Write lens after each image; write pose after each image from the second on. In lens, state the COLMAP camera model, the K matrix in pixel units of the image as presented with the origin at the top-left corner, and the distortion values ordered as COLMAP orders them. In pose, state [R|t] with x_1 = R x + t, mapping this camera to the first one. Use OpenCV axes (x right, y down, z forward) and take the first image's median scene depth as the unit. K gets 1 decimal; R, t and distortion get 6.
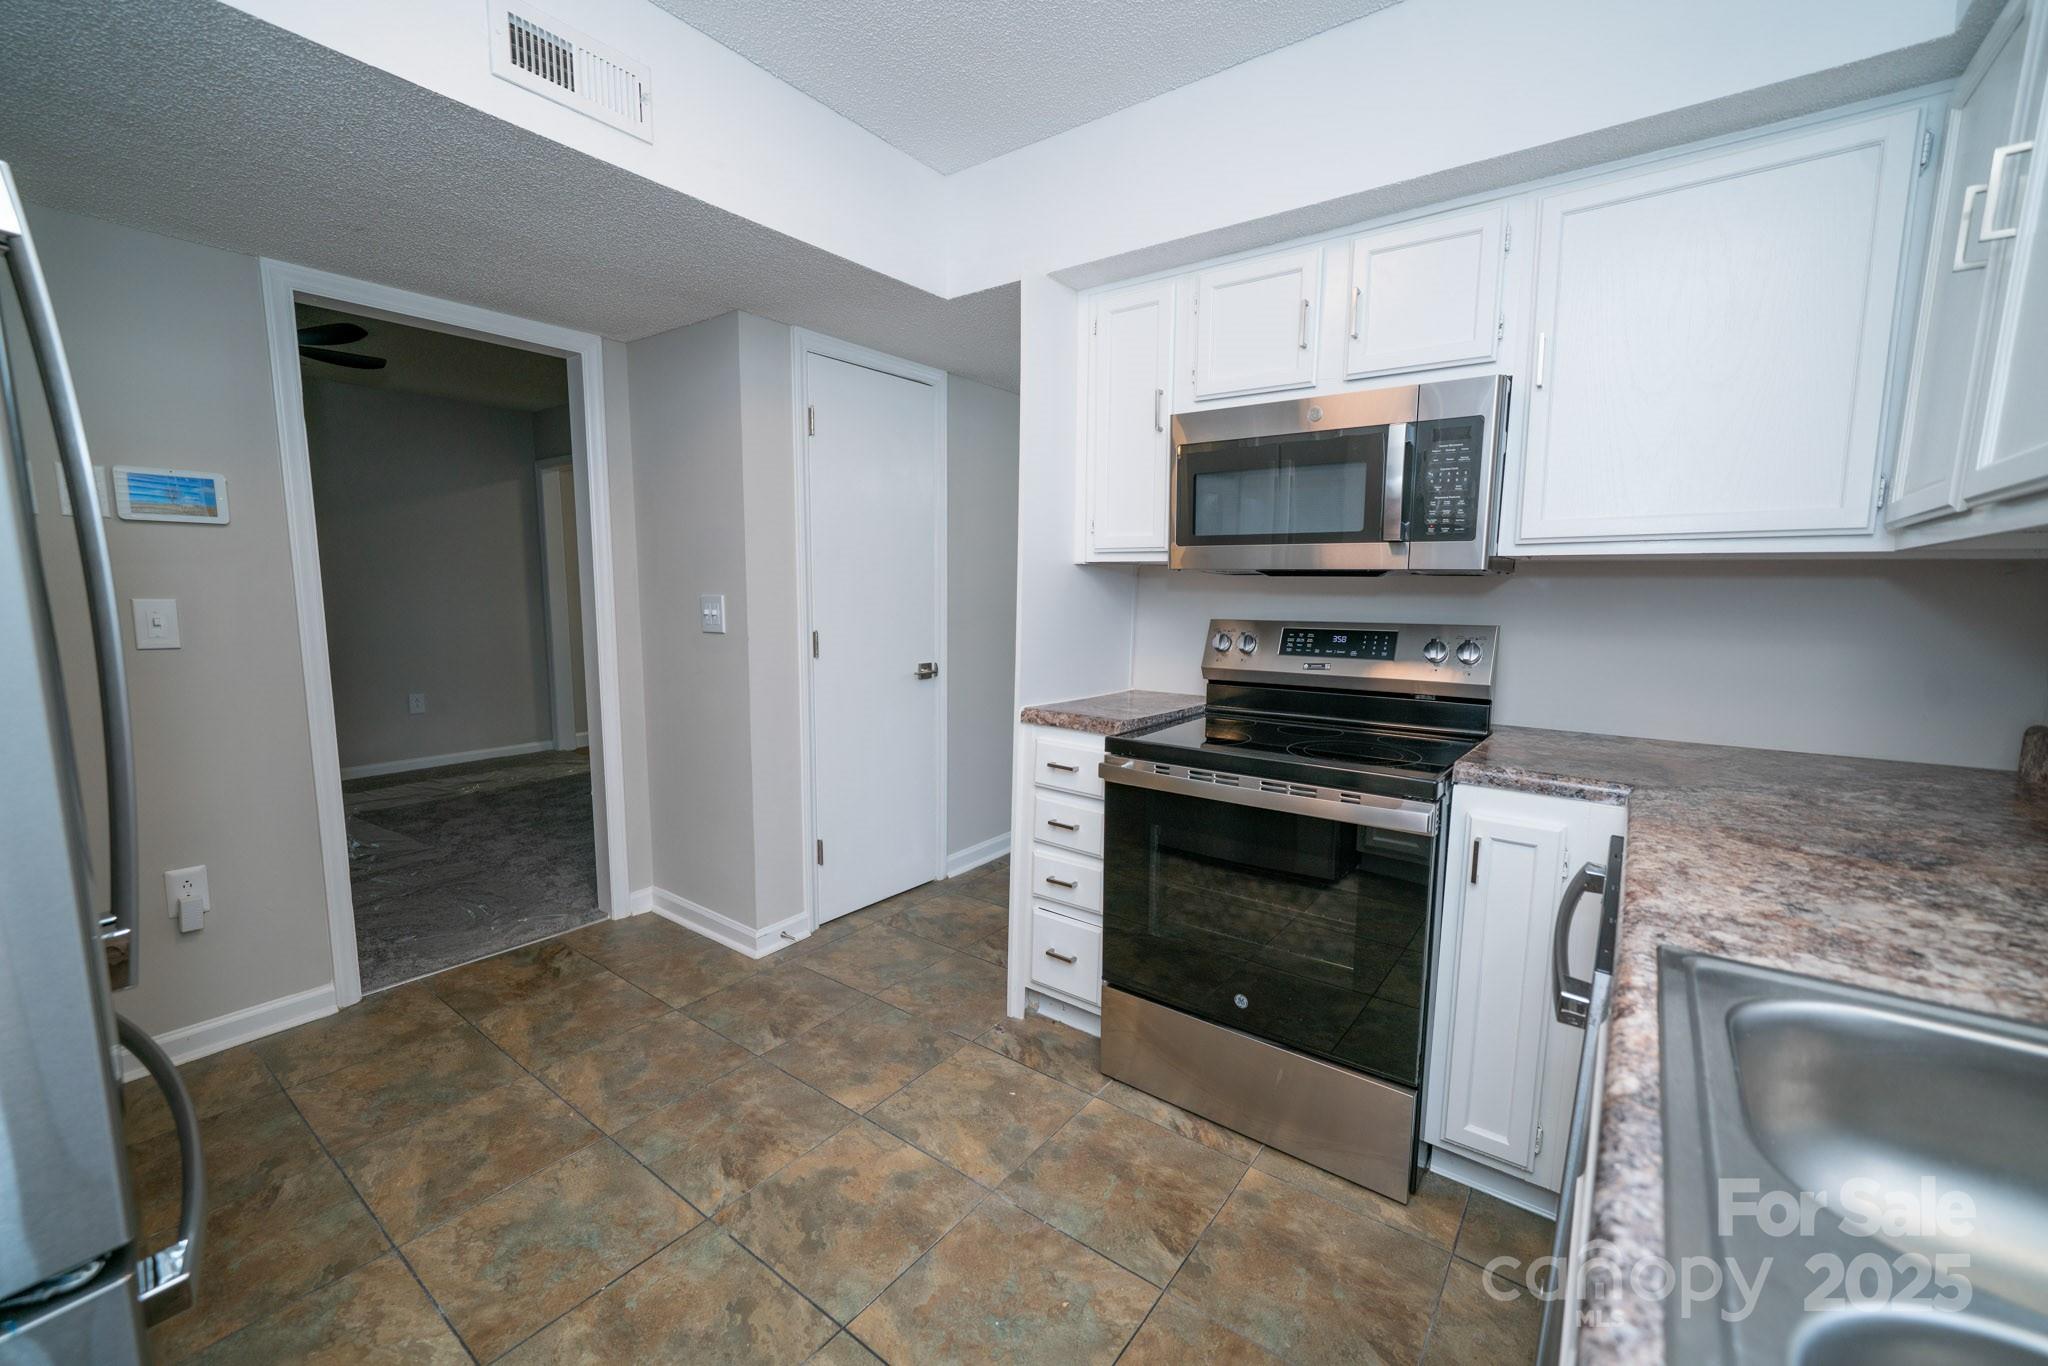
lens RADIAL K [[812.9, 0, 1026.0], [0, 812.9, 687.0], [0, 0, 1]] dist [-0.000821, 0.000184]
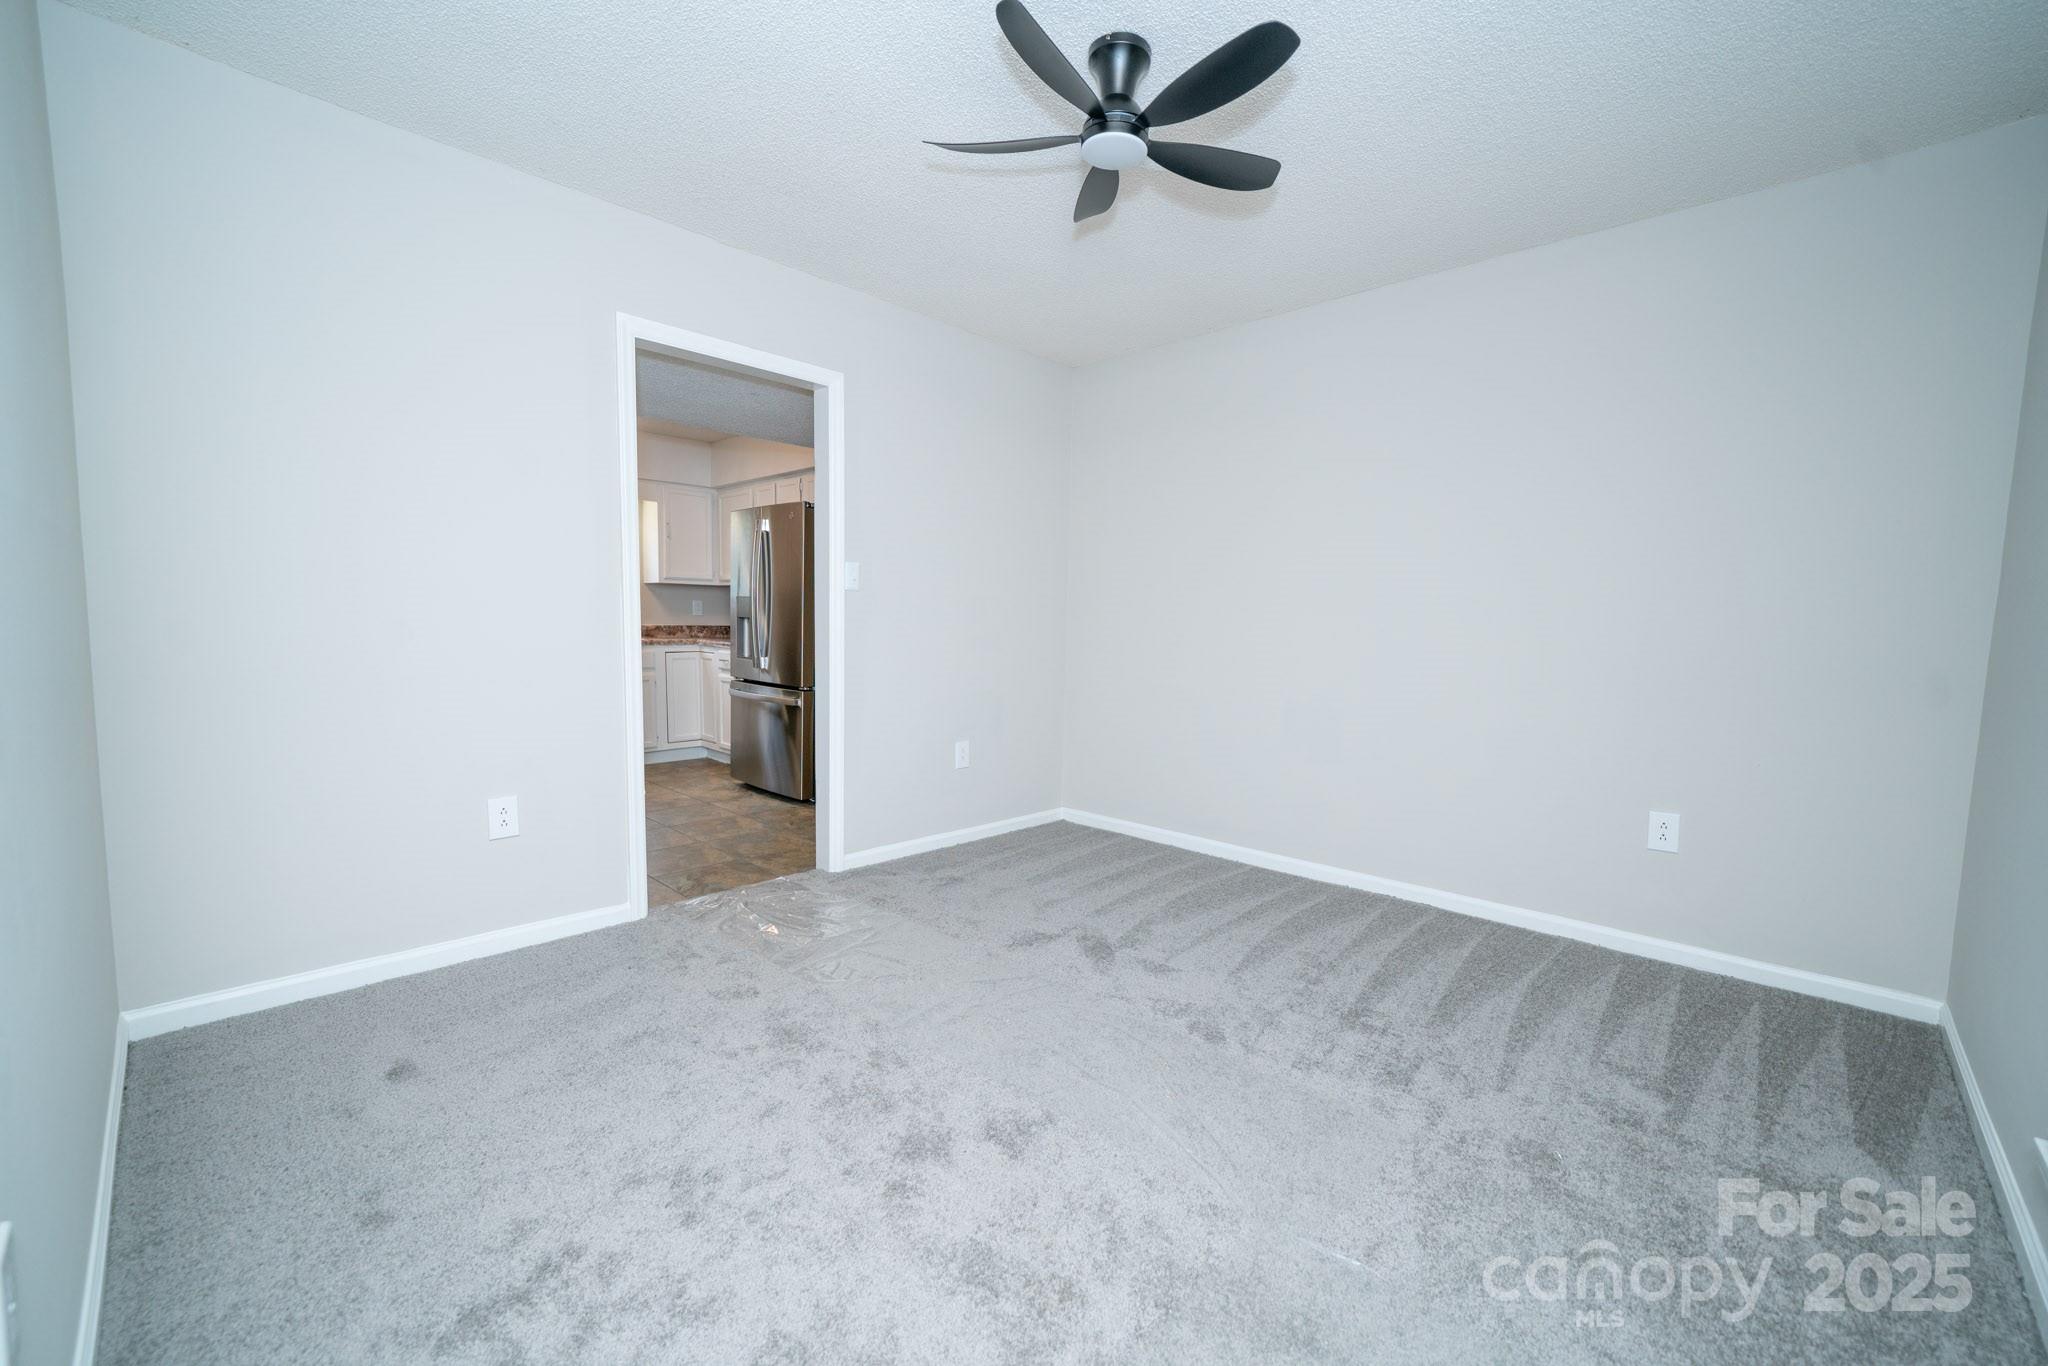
lens RADIAL K [[812.9, 0, 1024.9], [0, 812.9, 680.2], [0, 0, 1]] dist [-0.000821, 0.000184]
pose [[-0.992206, -0.037150, 0.118940, -1.451713], [-0.010989, 0.976891, 0.213455, -0.278678], [-0.124121, 0.210485, -0.969686, 2.465333]]
